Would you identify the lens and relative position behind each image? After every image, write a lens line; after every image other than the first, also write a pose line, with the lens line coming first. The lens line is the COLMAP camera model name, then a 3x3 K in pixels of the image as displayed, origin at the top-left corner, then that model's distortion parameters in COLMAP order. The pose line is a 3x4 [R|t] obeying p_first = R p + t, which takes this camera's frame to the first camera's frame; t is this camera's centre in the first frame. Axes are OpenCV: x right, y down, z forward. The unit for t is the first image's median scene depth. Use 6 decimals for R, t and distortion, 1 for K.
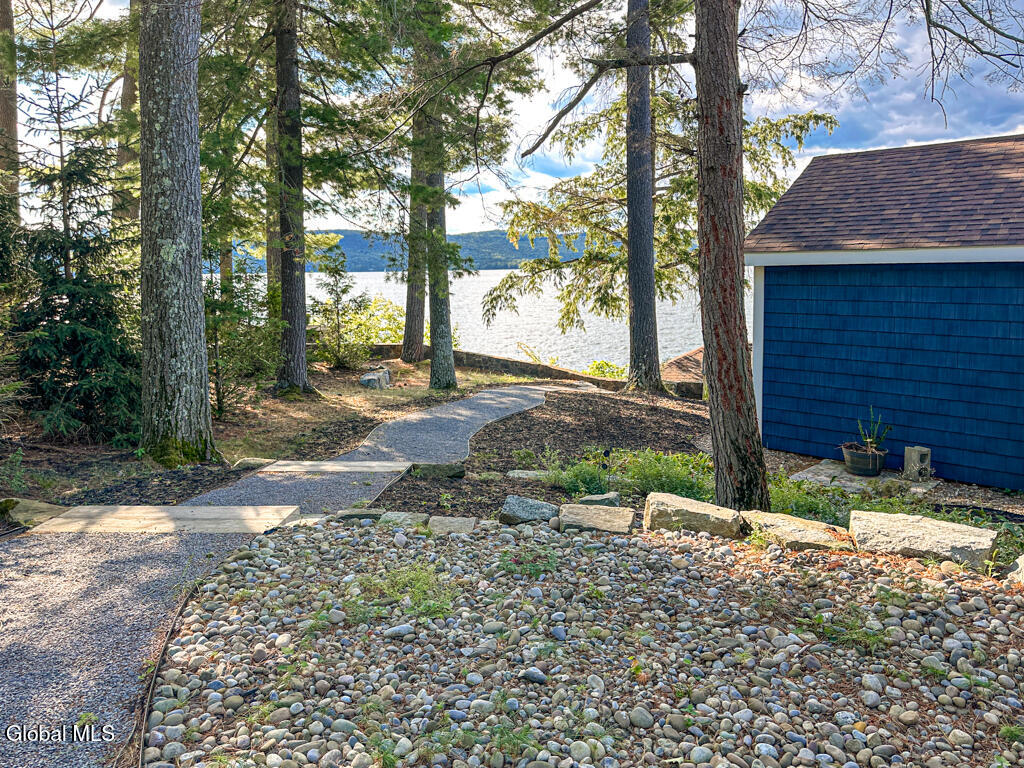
lens RADIAL K [[706.1, 0, 525.7], [0, 706.1, 385.4], [0, 0, 1]] dist [0.099224, -0.117453]
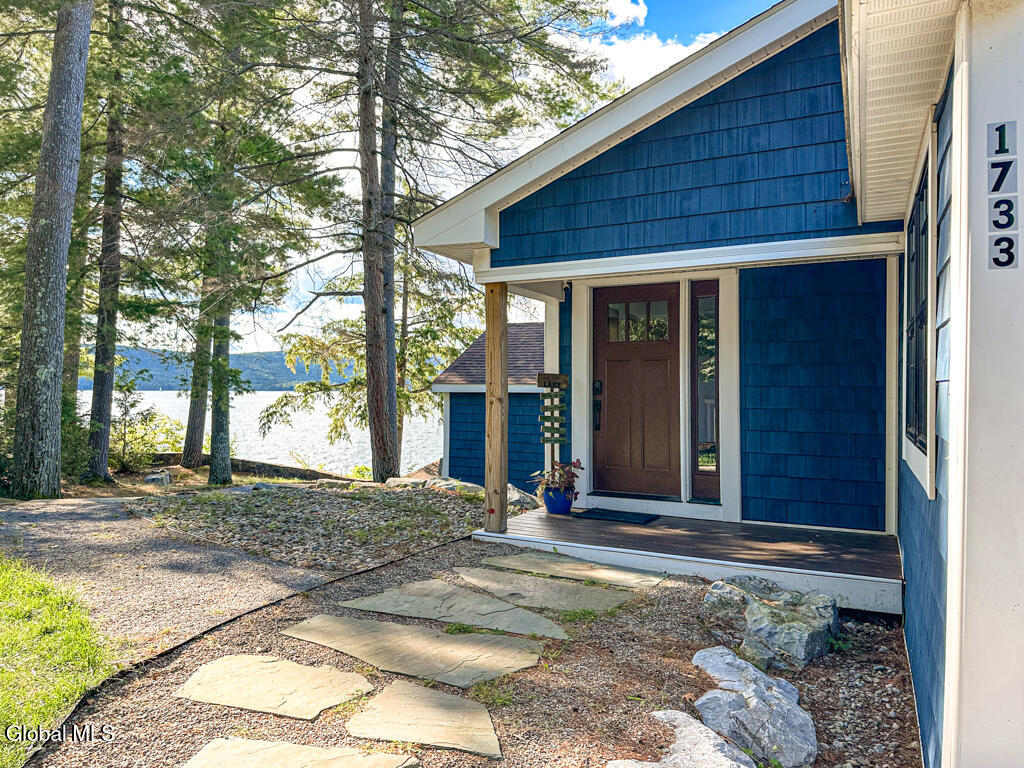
lens RADIAL K [[698.6, 0, 512.0], [0, 698.6, 384.0], [0, 0, 1]] dist [0.088513, -0.158032]
pose [[0.961701, 0.028435, 0.272623, 0.023926], [0.020059, 0.984636, -0.173461, 0.043763], [-0.273367, 0.172286, 0.946355, -0.256141]]
